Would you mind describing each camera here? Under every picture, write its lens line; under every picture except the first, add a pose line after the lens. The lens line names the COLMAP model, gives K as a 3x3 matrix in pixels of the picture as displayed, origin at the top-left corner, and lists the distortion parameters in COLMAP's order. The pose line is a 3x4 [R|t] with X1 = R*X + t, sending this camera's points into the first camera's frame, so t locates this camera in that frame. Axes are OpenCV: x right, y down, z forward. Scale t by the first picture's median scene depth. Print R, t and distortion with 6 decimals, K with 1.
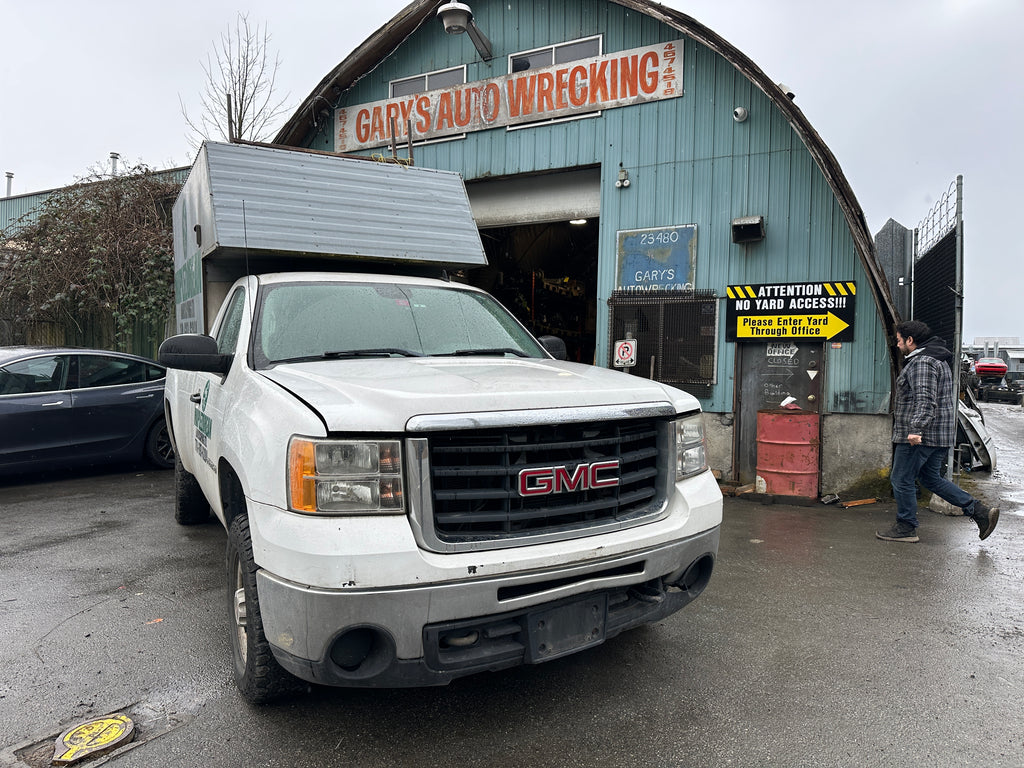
lens RADIAL K [[718.3, 0, 503.6], [0, 718.3, 392.1], [0, 0, 1]] dist [0.045679, -0.052061]
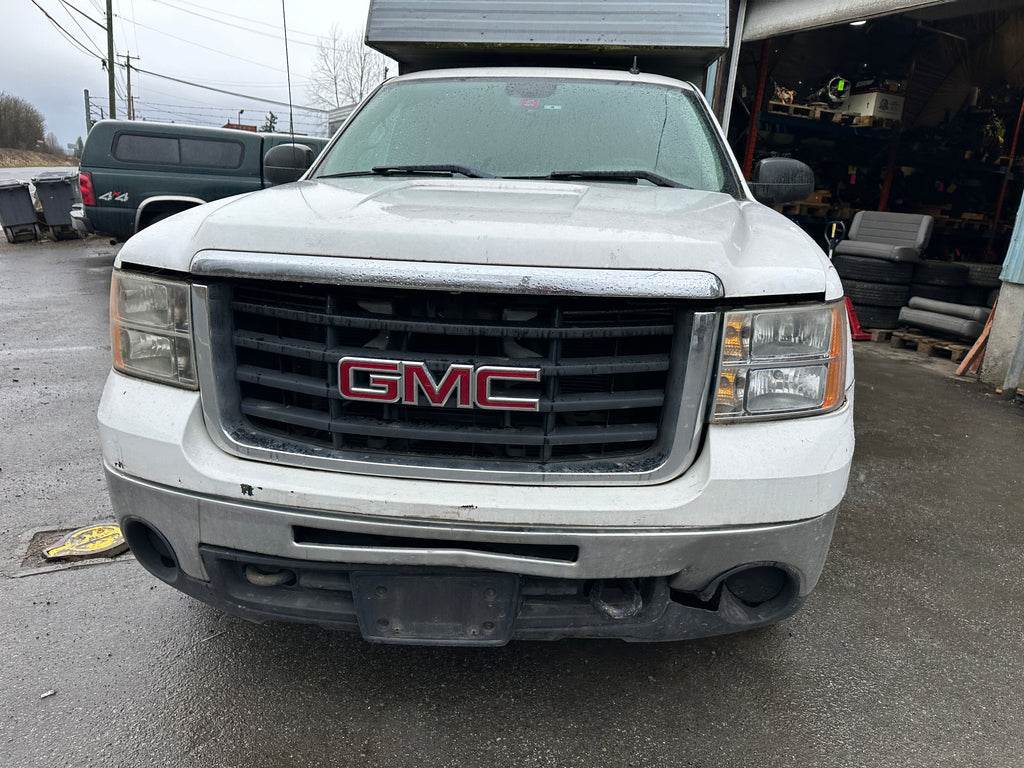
lens RADIAL K [[718.3, 0, 512.9], [0, 718.3, 390.8], [0, 0, 1]] dist [0.045679, -0.052061]
pose [[0.817191, 0.189067, -0.544475, 0.164953], [-0.071964, 0.970744, 0.229079, -0.005072], [0.571857, -0.148019, 0.806889, 0.197234]]
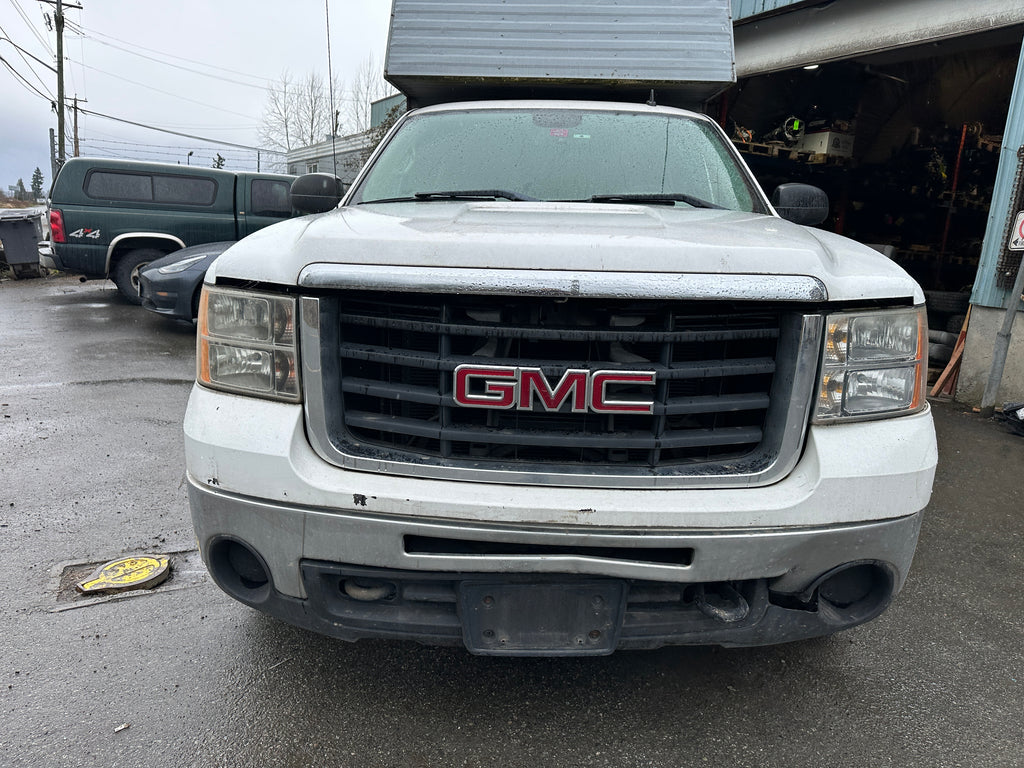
lens RADIAL K [[718.3, 0, 502.8], [0, 718.3, 382.3], [0, 0, 1]] dist [0.045679, -0.052061]
pose [[0.848014, 0.140716, -0.510952, 0.128368], [-0.063798, 0.984200, 0.165165, 0.006324], [0.526120, -0.107465, 0.843593, 0.166985]]
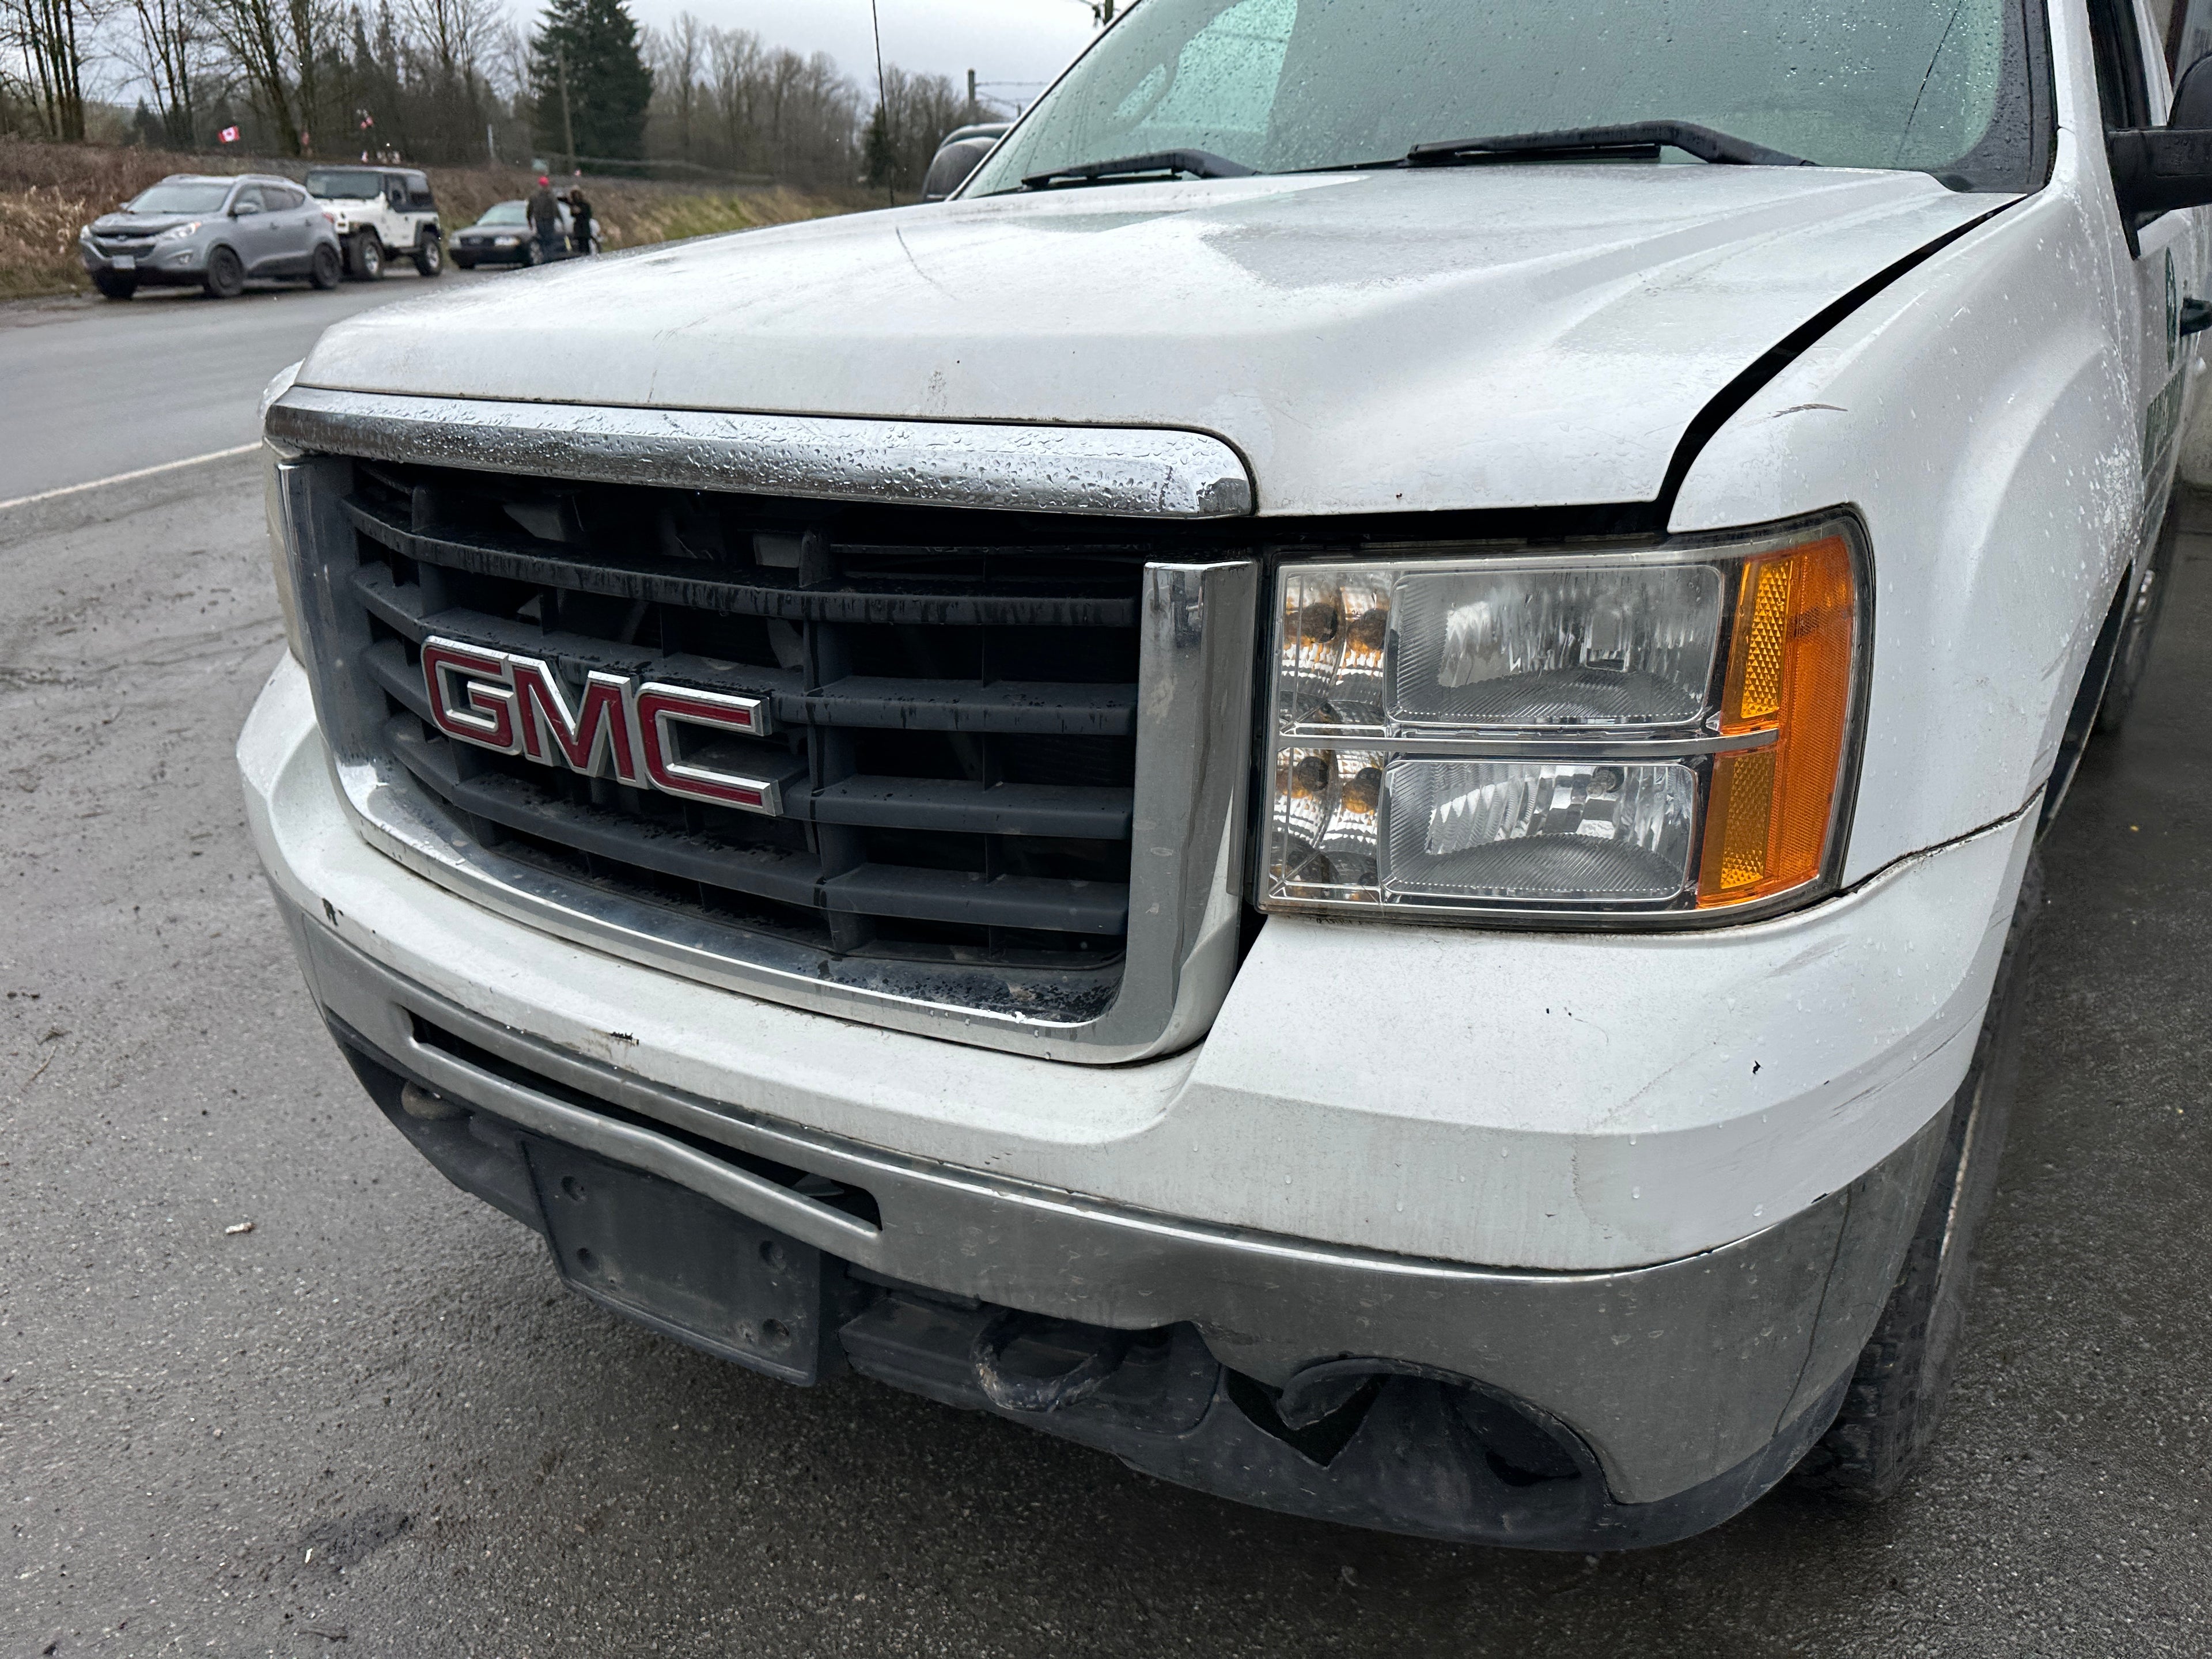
lens RADIAL K [[1551.6, 0, 1114.3], [0, 1551.6, 823.3], [0, 0, 1]] dist [0.045679, -0.052061]
pose [[0.444196, 0.309886, -0.840631, 0.214803], [-0.026087, 0.942354, 0.333600, -0.007778], [0.895550, -0.126254, 0.426674, 0.329969]]
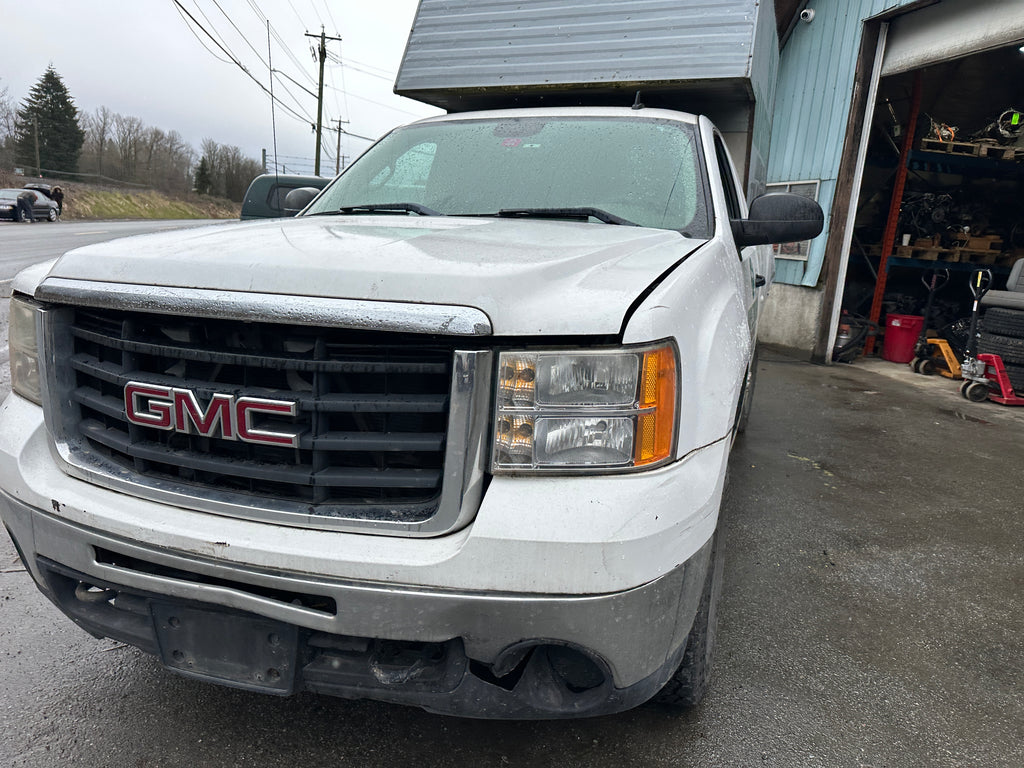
lens RADIAL K [[718.3, 0, 514.4], [0, 718.3, 390.9], [0, 0, 1]] dist [0.045679, -0.052061]
pose [[0.657740, 0.190912, -0.728650, 0.239534], [-0.078837, 0.979483, 0.185467, -0.008952], [0.749108, -0.064544, 0.659296, 0.283566]]
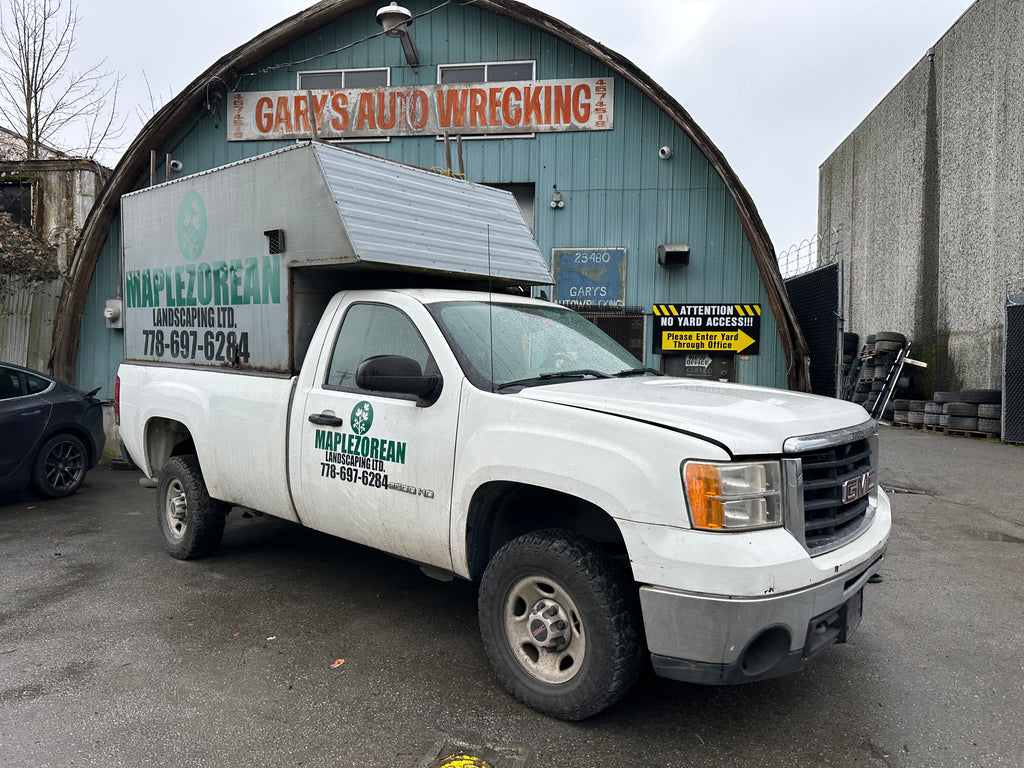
lens RADIAL K [[718.3, 0, 510.4], [0, 718.3, 393.8], [0, 0, 1]] dist [0.045679, -0.052061]
pose [[0.937757, -0.012167, 0.347078, -0.306196], [0.010997, 0.999925, 0.005341, -0.016191], [-0.347117, -0.001192, 0.937821, 0.025652]]
